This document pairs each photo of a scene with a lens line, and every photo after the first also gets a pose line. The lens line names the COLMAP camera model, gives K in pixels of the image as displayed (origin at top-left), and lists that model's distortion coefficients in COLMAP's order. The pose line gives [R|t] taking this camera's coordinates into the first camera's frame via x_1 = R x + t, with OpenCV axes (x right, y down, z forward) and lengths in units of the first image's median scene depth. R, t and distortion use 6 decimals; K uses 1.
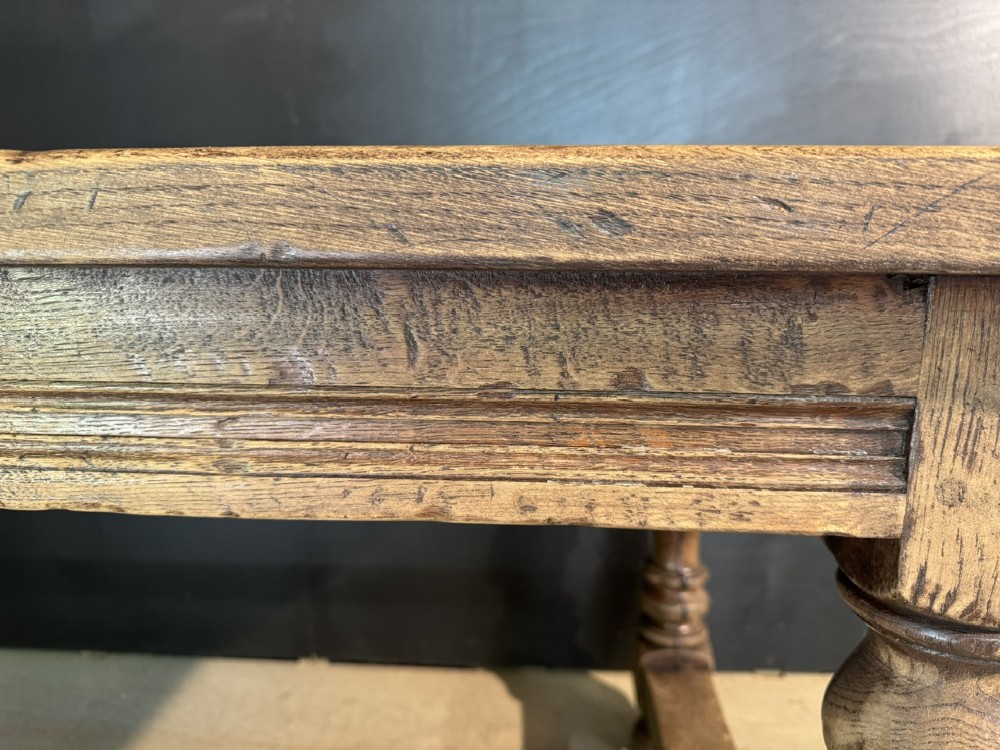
lens RADIAL K [[725.5, 0, 500.0], [0, 725.5, 375.0], [0, 0, 1]] dist [-0.000638, -0.001854]
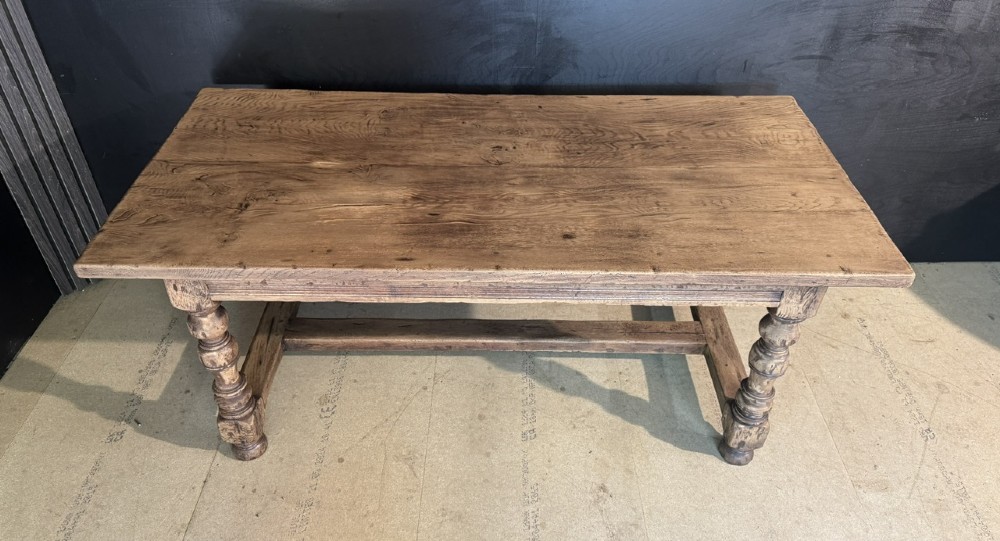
lens RADIAL K [[698.6, 0, 496.6], [0, 698.6, 261.9], [0, 0, 1]] dist [0.074783, -0.094968]
pose [[0.998266, -0.034435, 0.047744, -2.061495], [0.006180, 0.867877, 0.496741, -3.054070], [-0.058541, -0.495585, 0.866585, -3.785248]]
